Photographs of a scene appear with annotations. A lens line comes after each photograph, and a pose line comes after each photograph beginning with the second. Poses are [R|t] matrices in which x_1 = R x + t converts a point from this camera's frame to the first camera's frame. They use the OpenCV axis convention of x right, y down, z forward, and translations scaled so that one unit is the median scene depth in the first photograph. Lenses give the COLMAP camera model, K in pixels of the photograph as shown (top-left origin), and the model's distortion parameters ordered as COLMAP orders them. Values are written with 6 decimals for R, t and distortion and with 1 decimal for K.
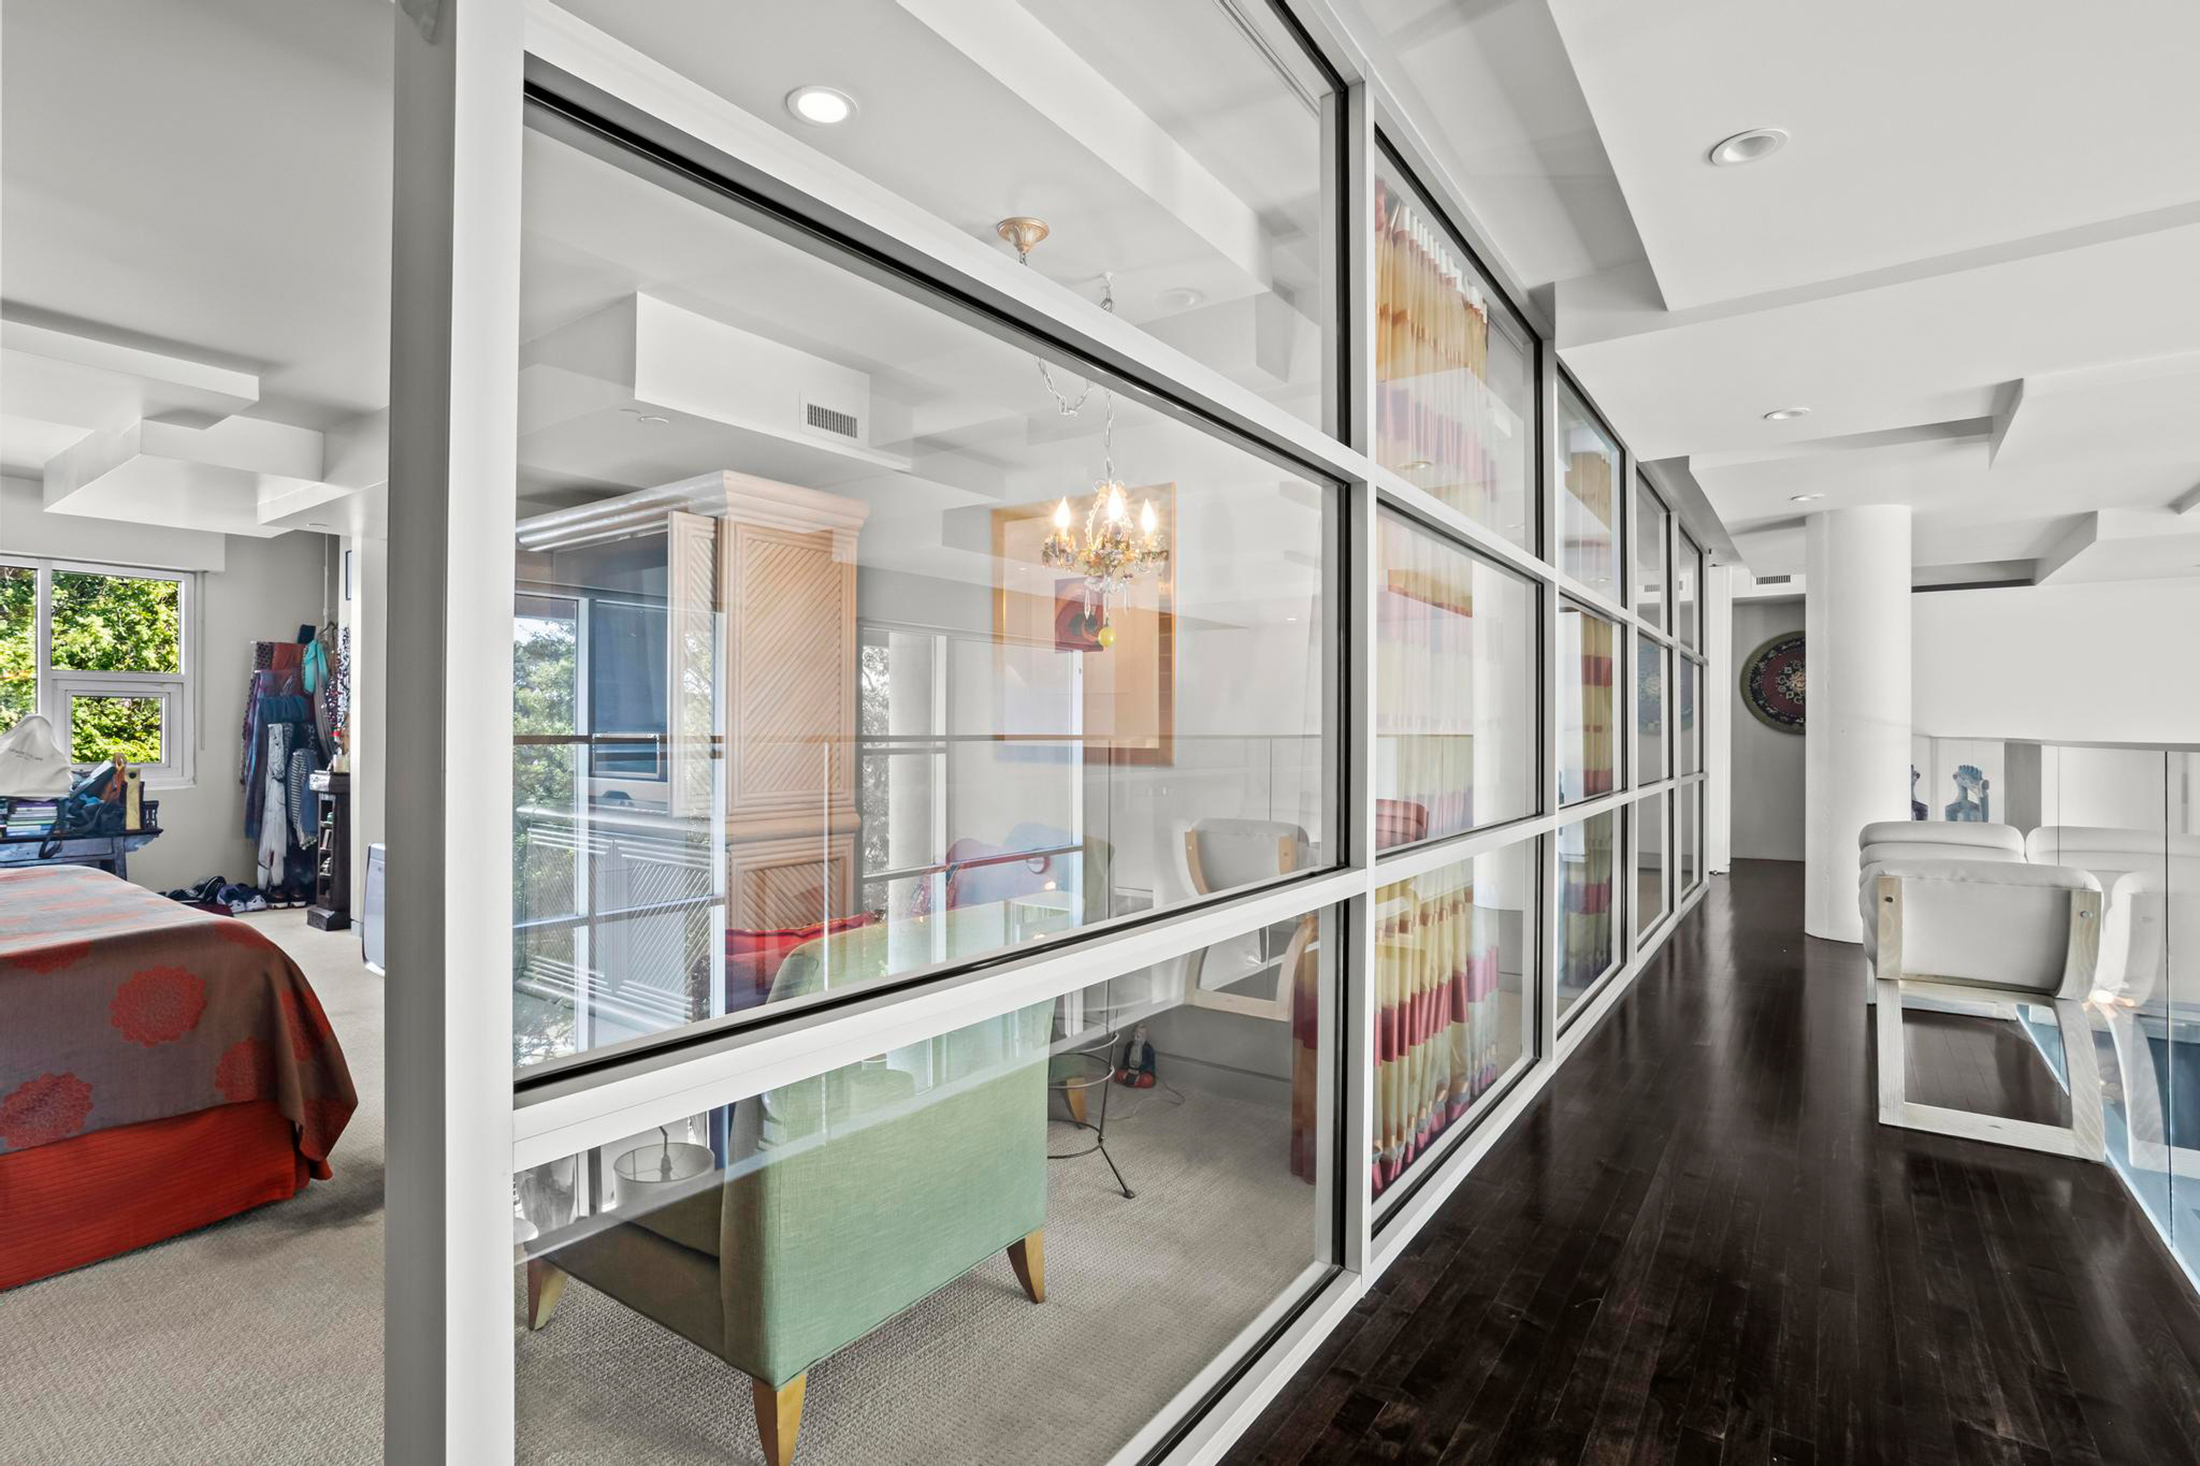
lens RADIAL K [[1058.3, 0, 1088.2], [0, 1058.3, 727.4], [0, 0, 1]] dist [-0.069787, 0.039104]
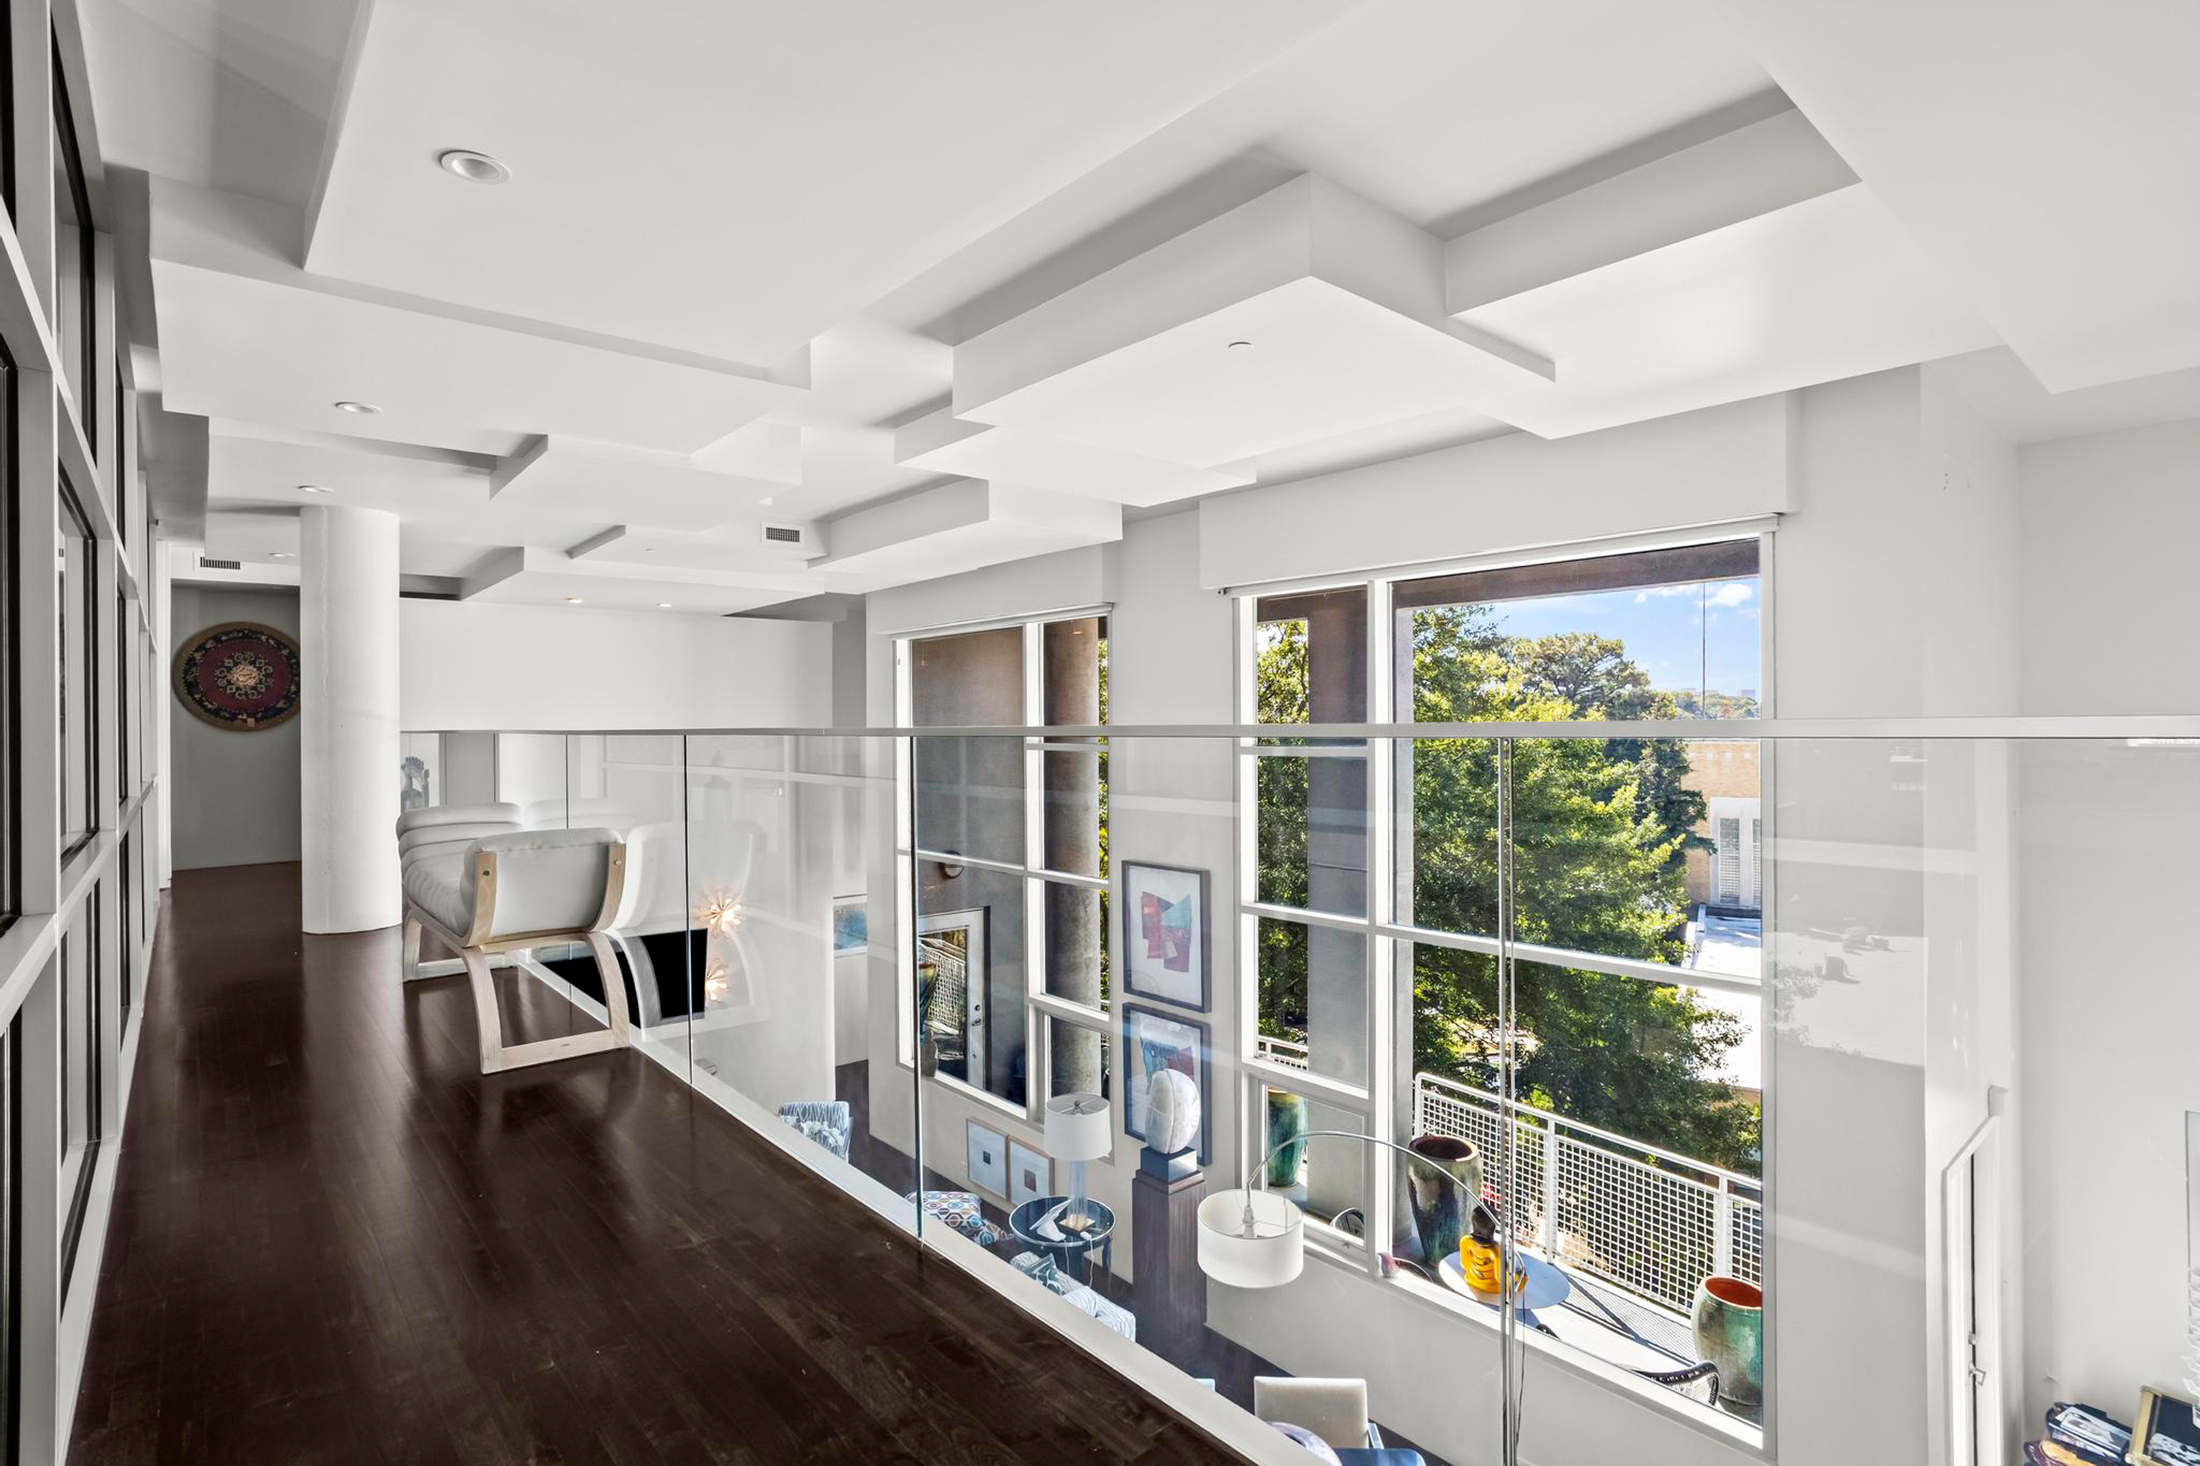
lens RADIAL K [[1058.3, 0, 1088.2], [0, 1058.3, 727.4], [0, 0, 1]] dist [-0.069787, 0.039104]
pose [[0.225197, -0.007717, 0.974283, -0.088845], [0.005719, 0.999962, 0.006598, 0.002555], [-0.974297, 0.004086, 0.225232, 0.053847]]
